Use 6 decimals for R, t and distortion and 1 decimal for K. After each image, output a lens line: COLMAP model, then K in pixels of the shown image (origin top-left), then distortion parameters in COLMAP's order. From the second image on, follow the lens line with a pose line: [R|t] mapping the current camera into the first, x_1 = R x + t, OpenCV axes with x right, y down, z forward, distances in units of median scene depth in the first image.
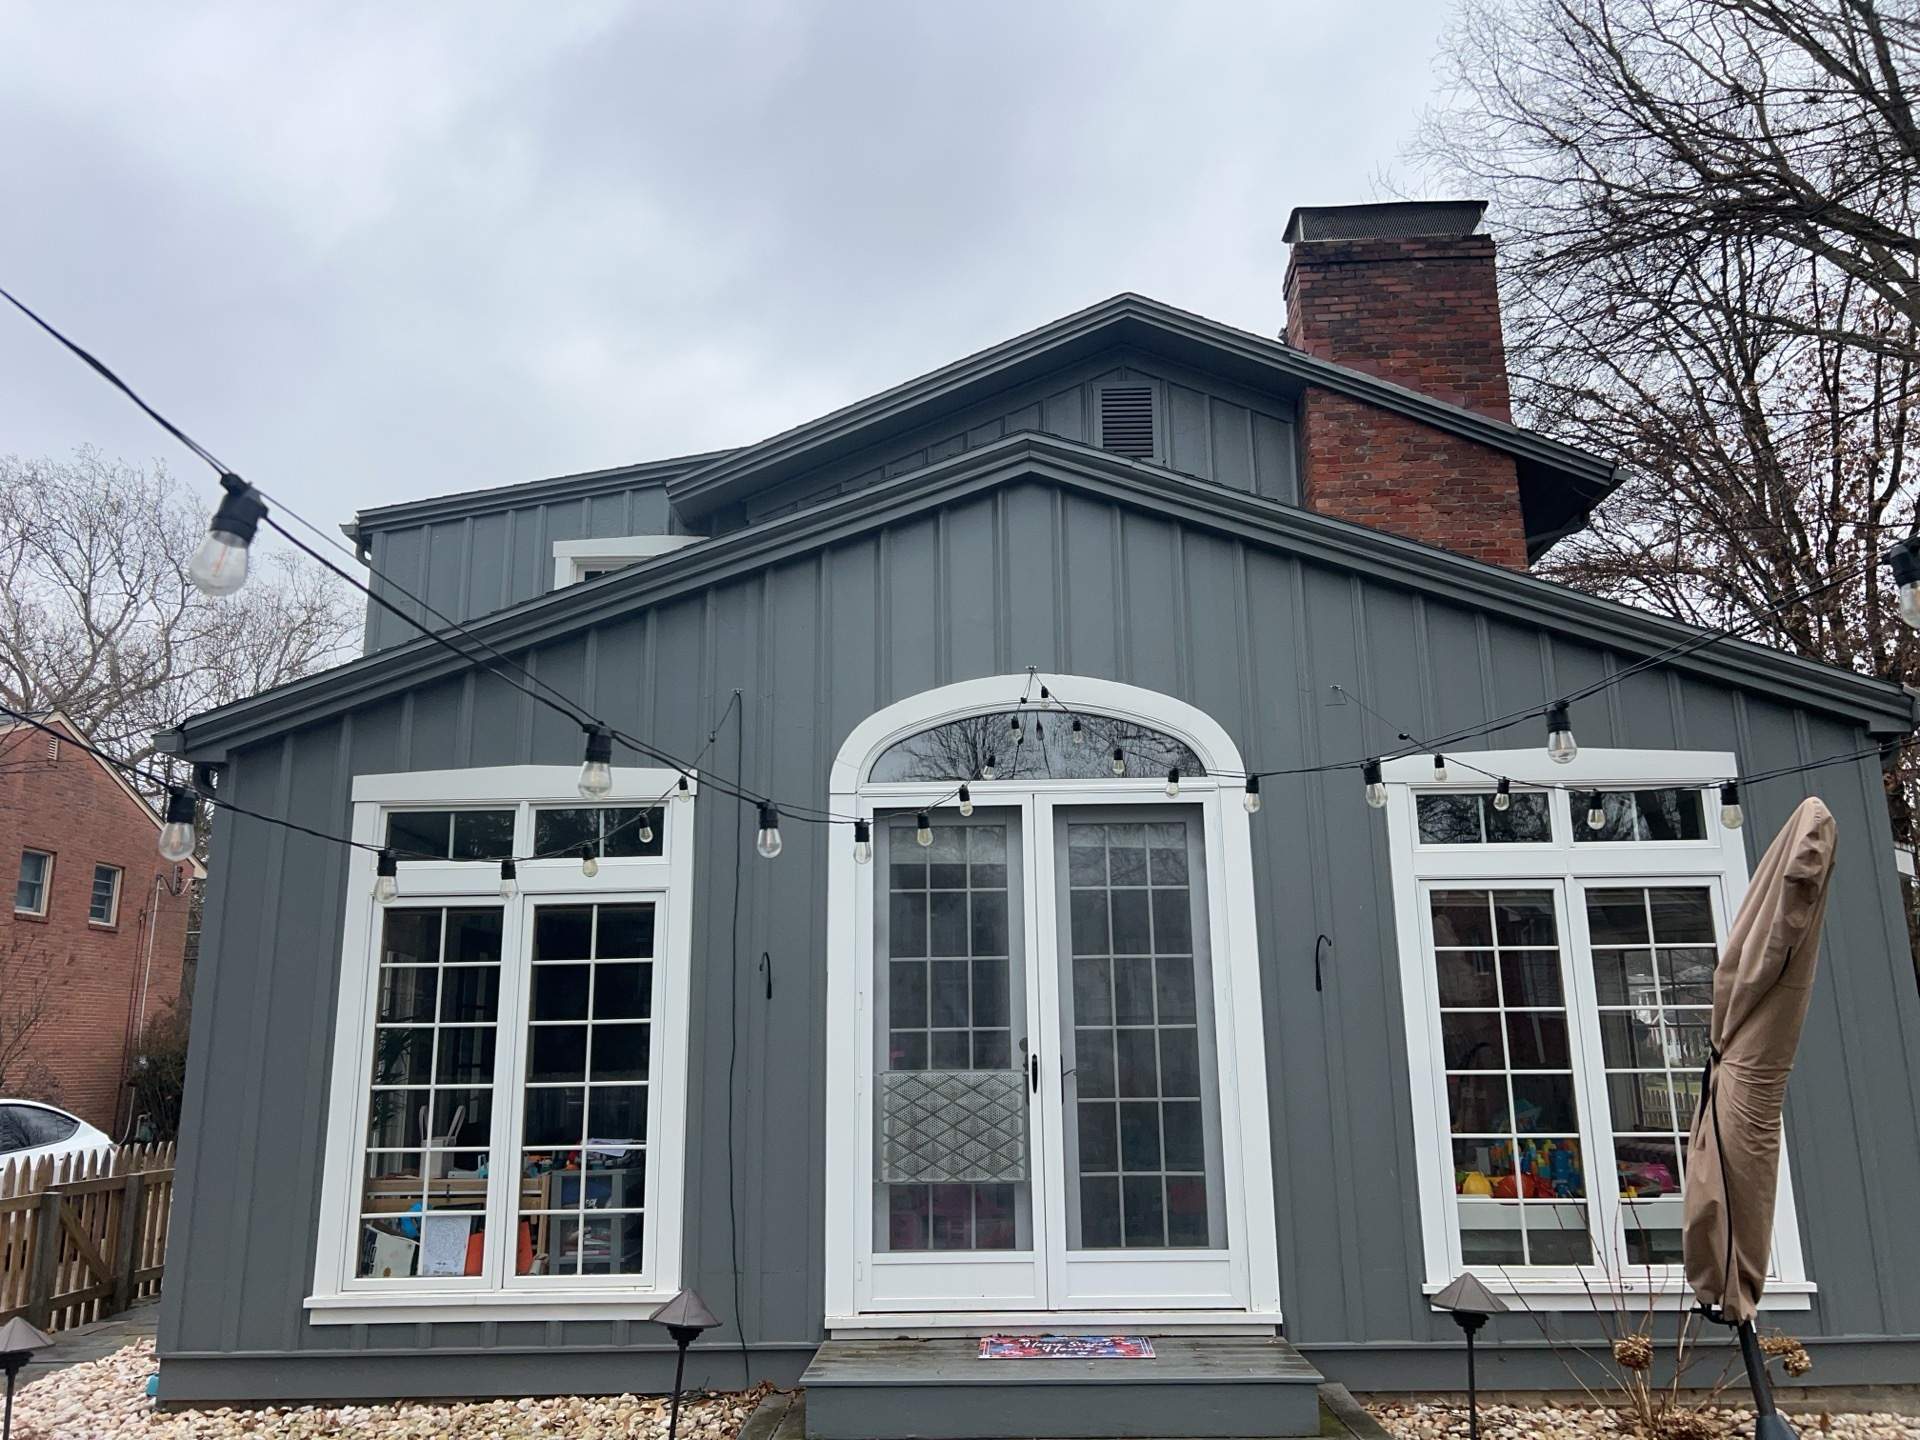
lens RADIAL K [[1426.9, 0, 971.7], [0, 1426.9, 728.3], [0, 0, 1]] dist [0.047213, -0.041748]
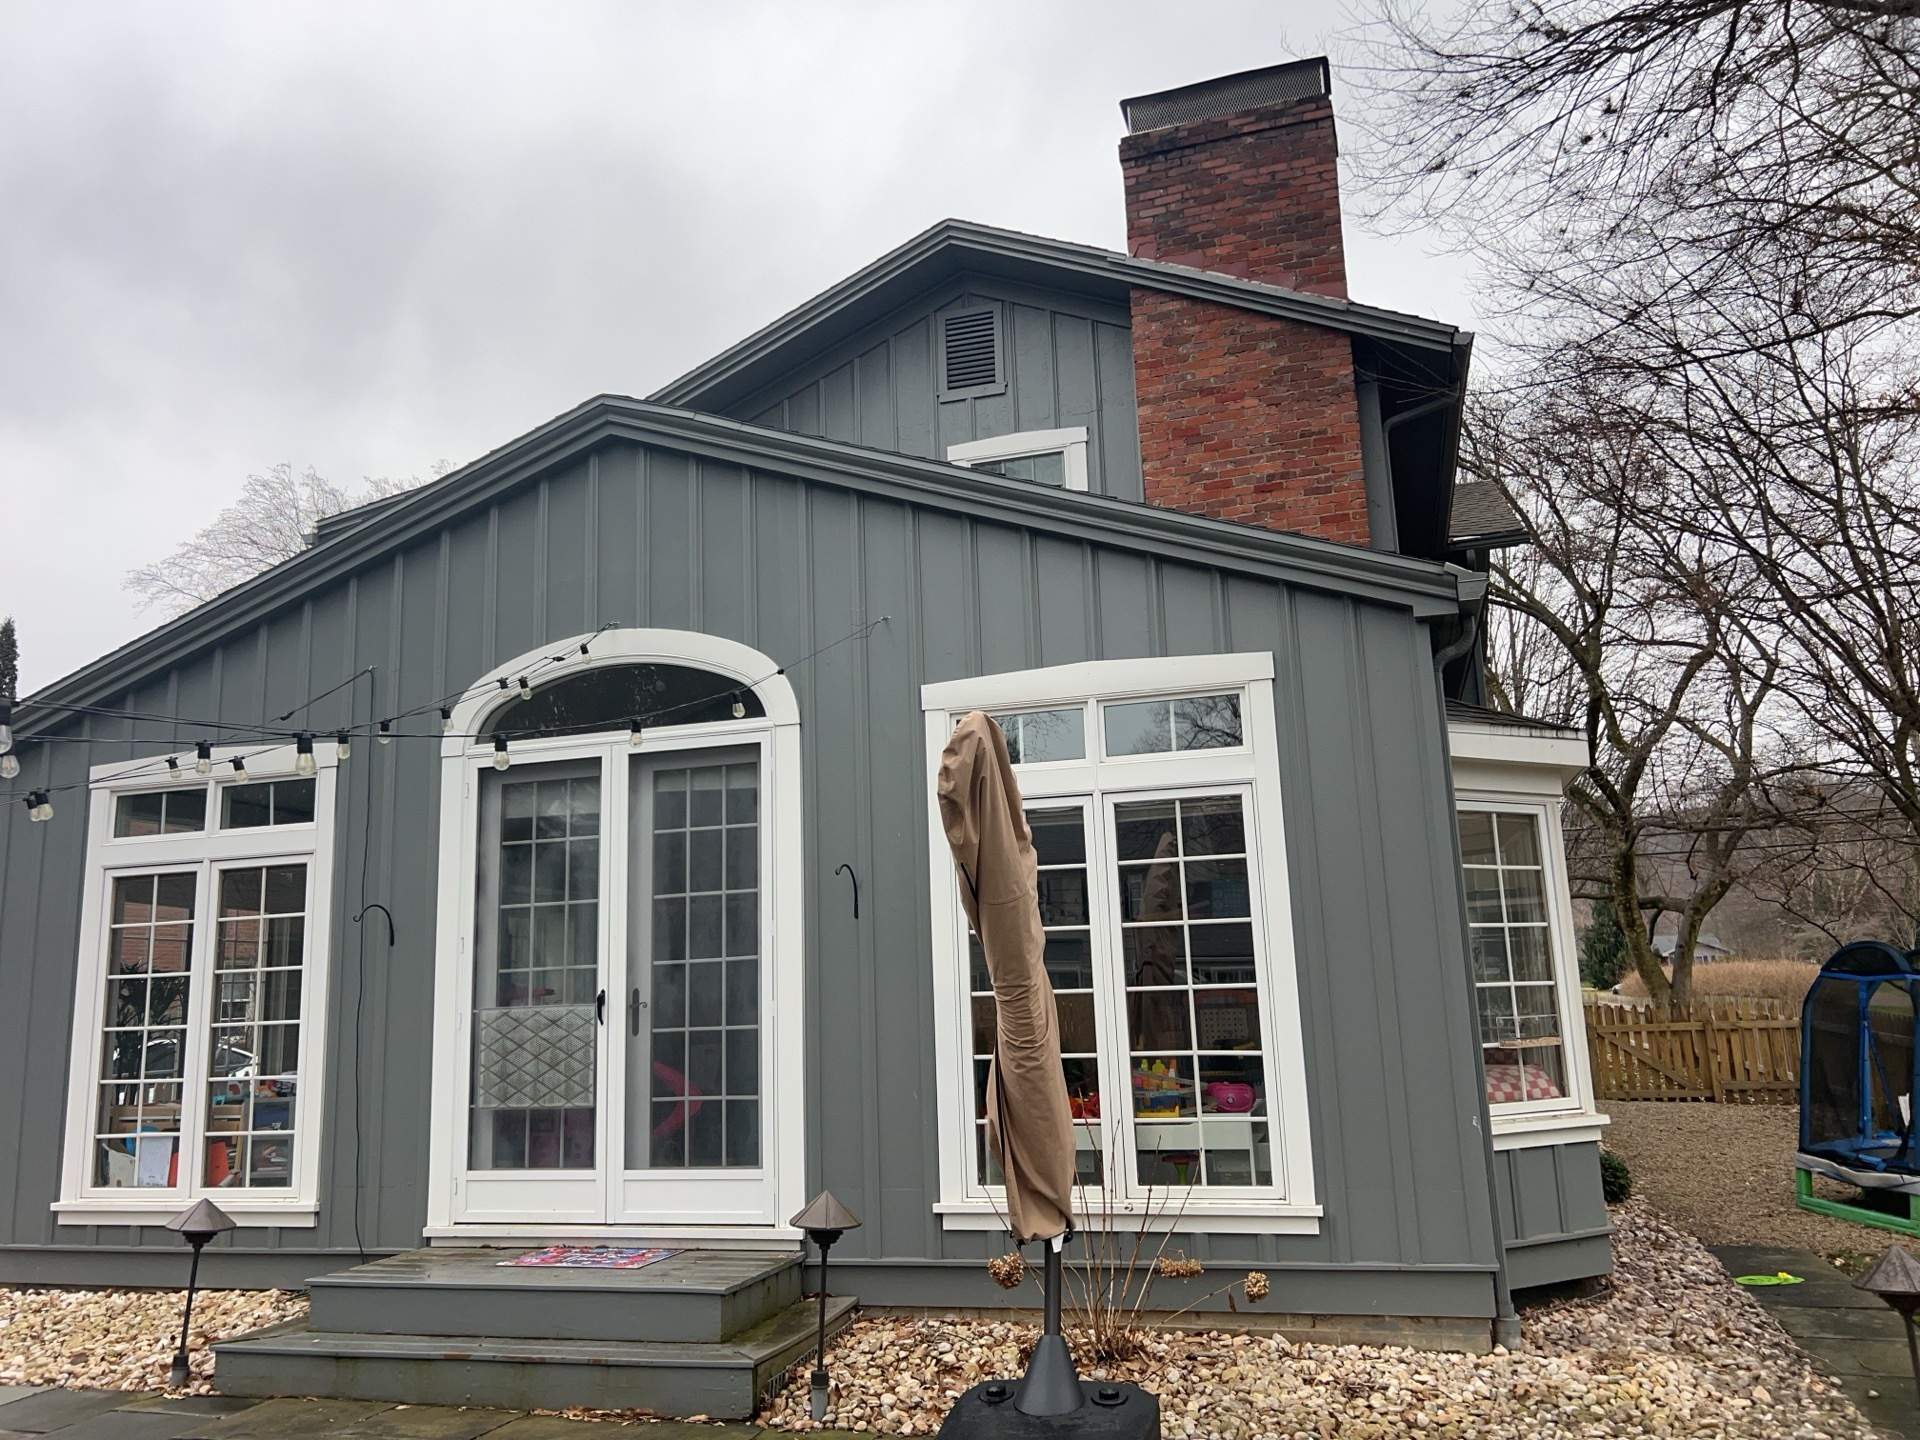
lens RADIAL K [[1426.9, 0, 971.7], [0, 1426.9, 728.3], [0, 0, 1]] dist [0.047213, -0.041748]
pose [[0.964944, -0.068480, -0.253366, 0.567917], [0.080641, 0.996022, 0.037914, 0.015329], [0.249762, -0.057016, 0.966627, 0.045351]]
